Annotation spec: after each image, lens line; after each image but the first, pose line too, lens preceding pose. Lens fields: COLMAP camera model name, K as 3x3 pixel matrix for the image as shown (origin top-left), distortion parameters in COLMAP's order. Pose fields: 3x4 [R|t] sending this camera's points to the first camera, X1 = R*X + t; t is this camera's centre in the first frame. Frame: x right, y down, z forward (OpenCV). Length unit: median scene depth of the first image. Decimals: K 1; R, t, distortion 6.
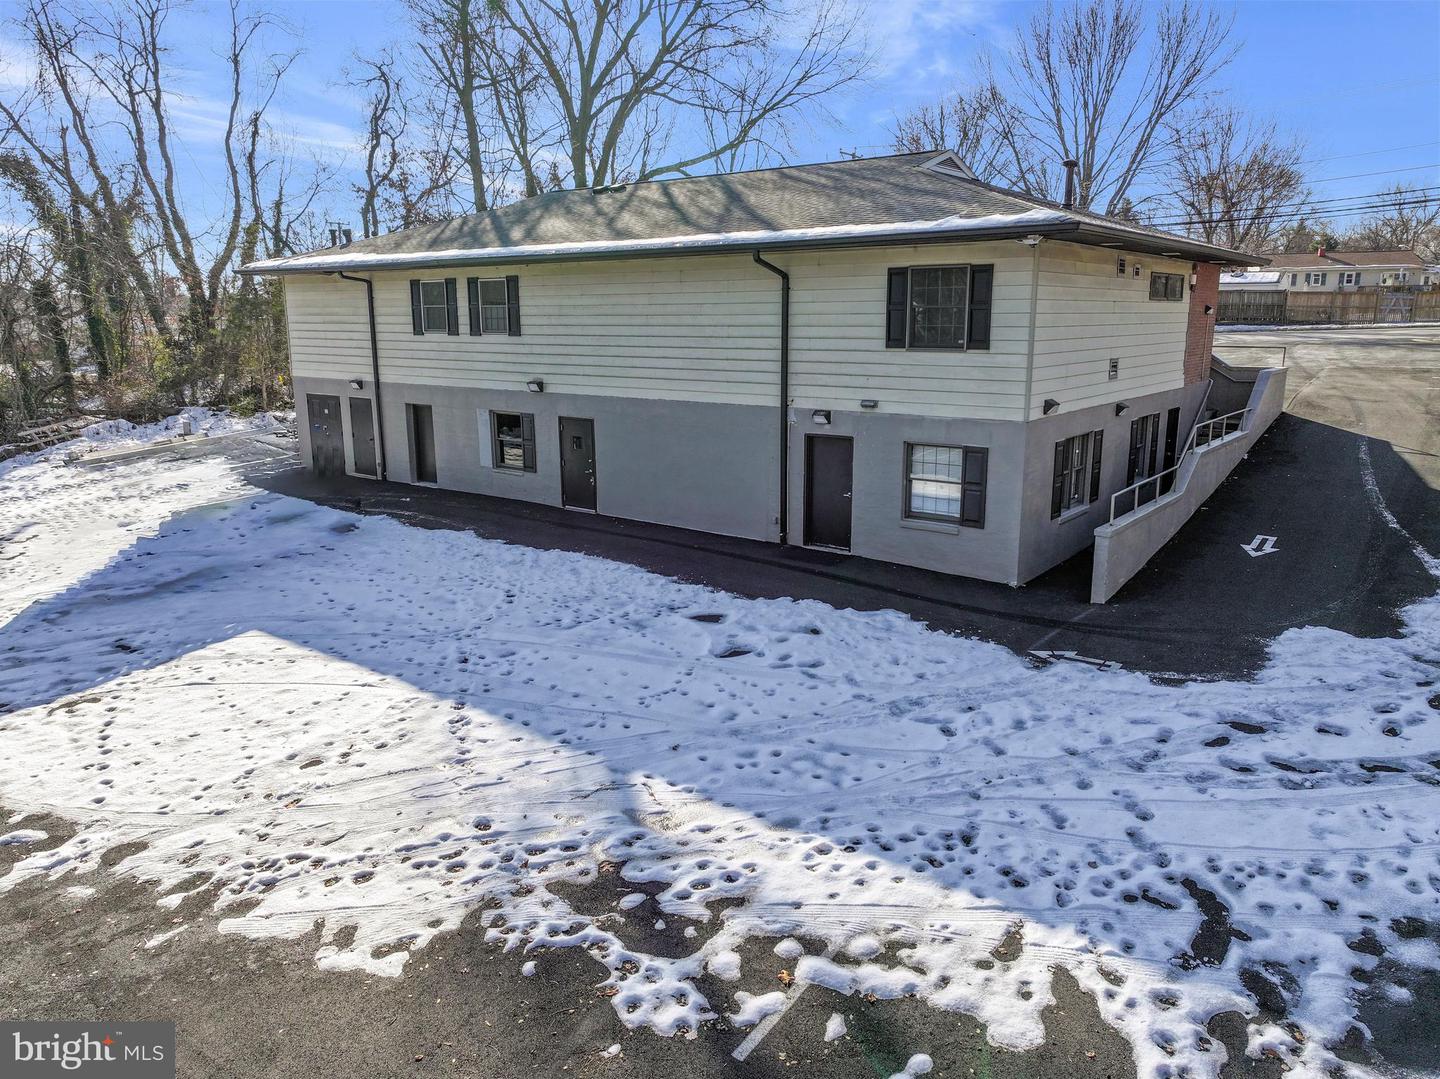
lens RADIAL K [[1012.6, 0, 720.9], [0, 1012.6, 538.4], [0, 0, 1]] dist [-0.002761, 0.019176]
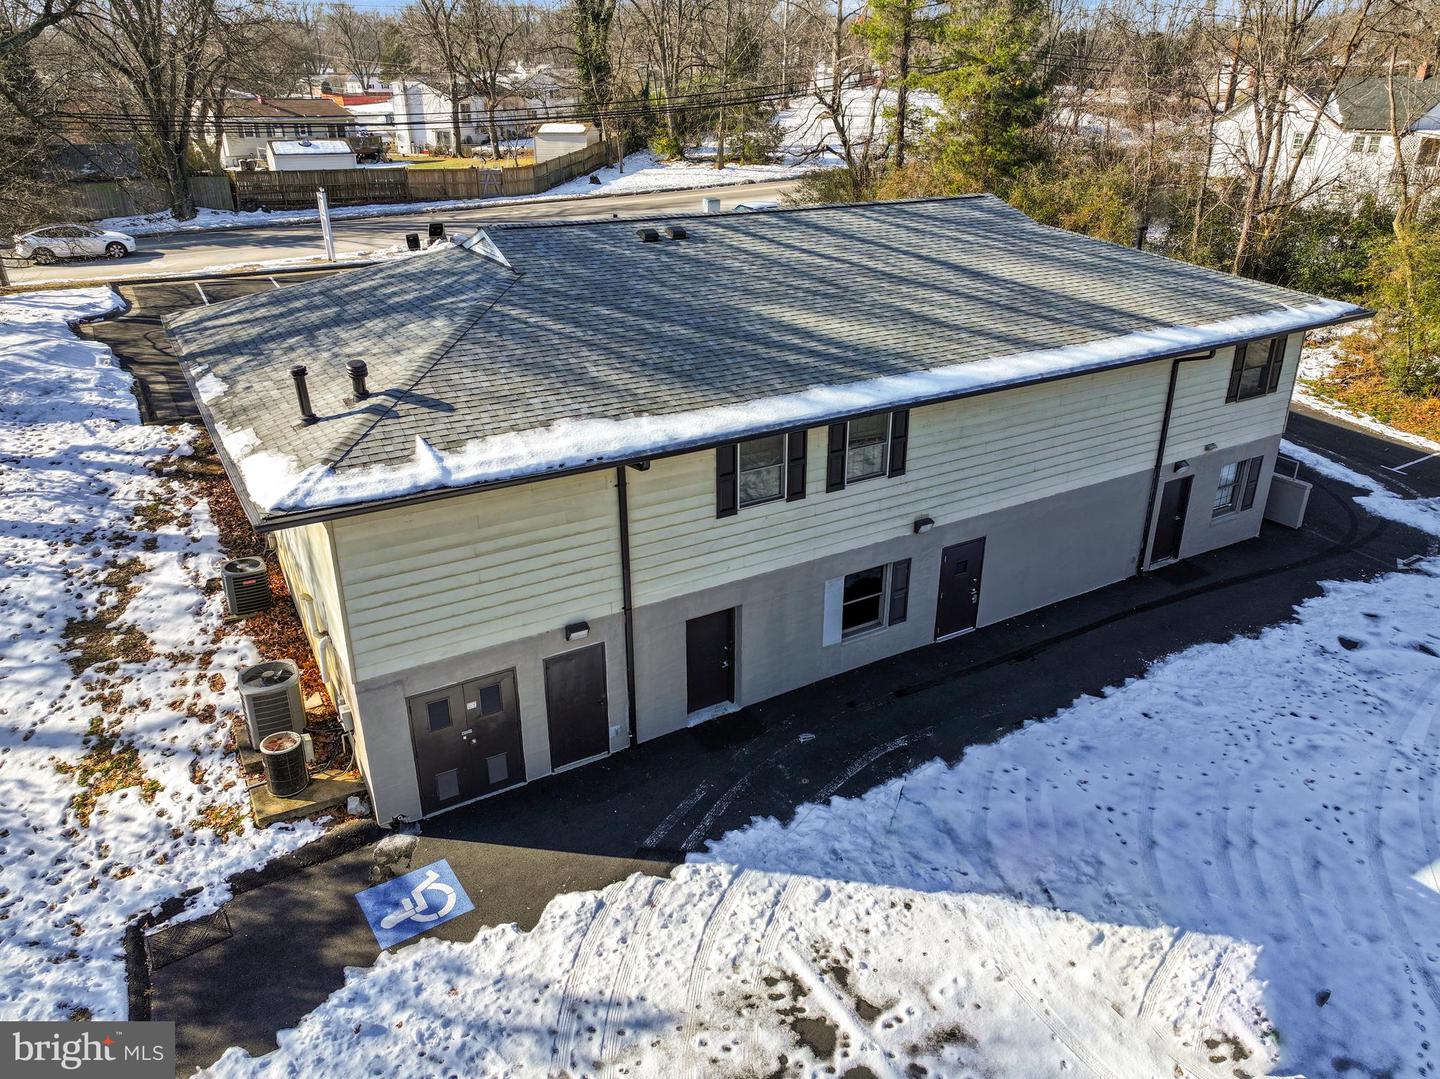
lens RADIAL K [[1012.6, 0, 730.6], [0, 1012.6, 538.4], [0, 0, 1]] dist [-0.002761, 0.019176]
pose [[0.360214, -0.375577, 0.853925, -1.249993], [0.201120, 0.925114, 0.322048, -0.577163], [-0.910932, 0.055735, 0.408775, 1.056451]]
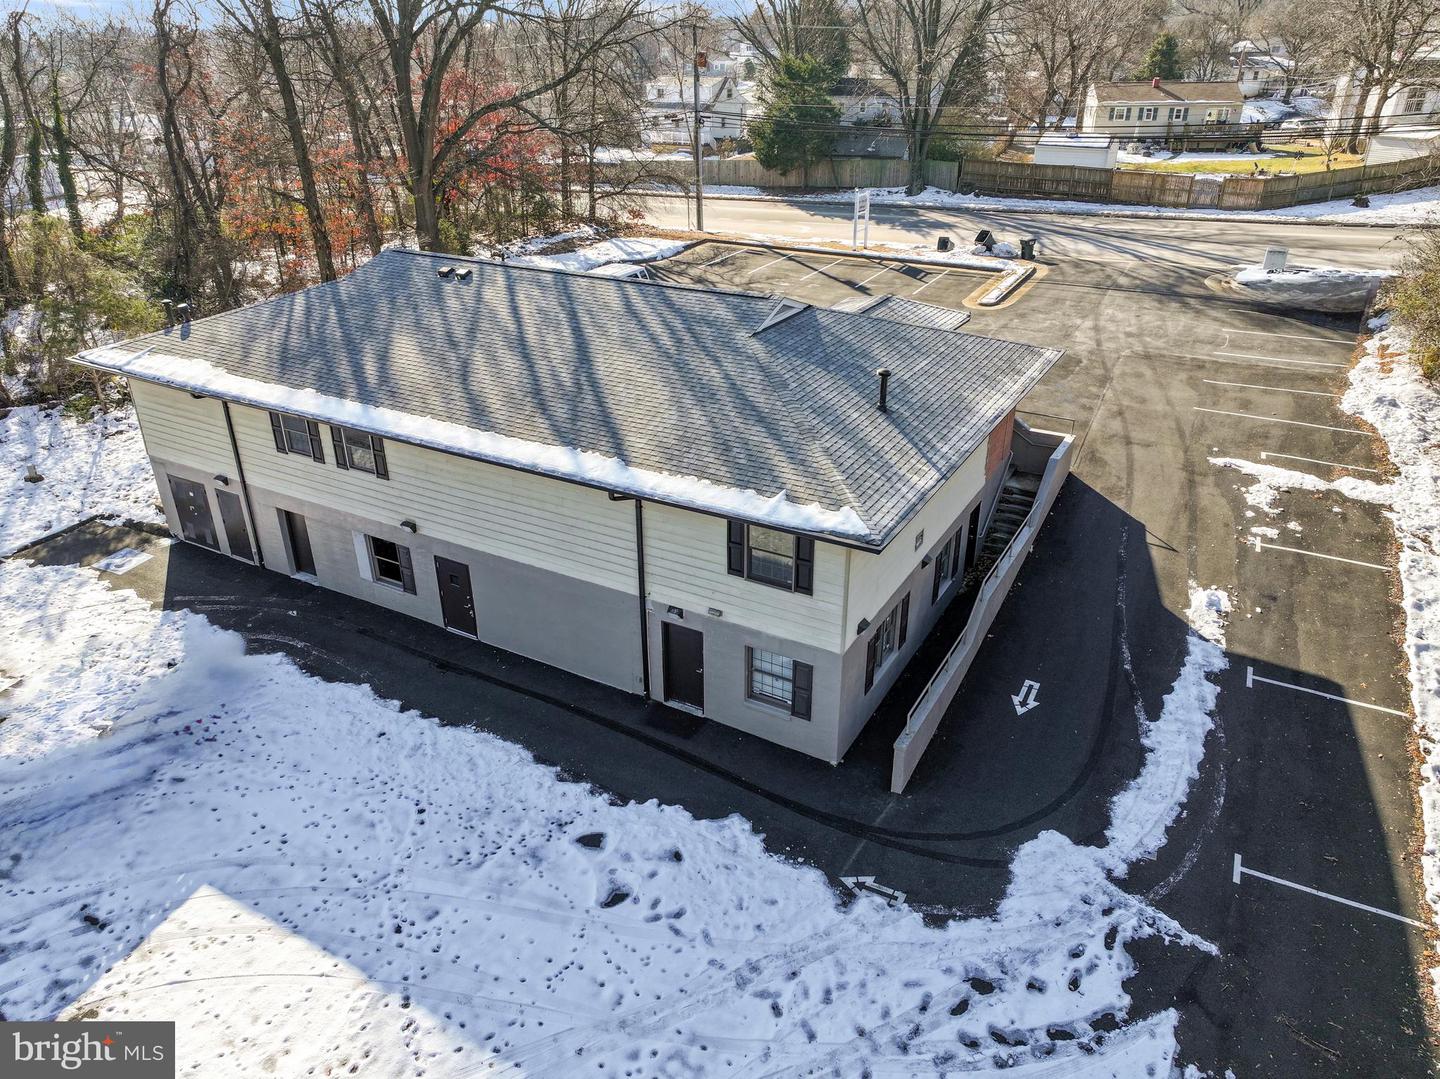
lens RADIAL K [[1012.6, 0, 720.1], [0, 1012.6, 540.9], [0, 0, 1]] dist [-0.002761, 0.019176]
pose [[0.989637, -0.064818, 0.128131, 0.007510], [0.031774, 0.969051, 0.244806, -0.510486], [-0.140034, -0.238197, 0.961068, -0.112272]]
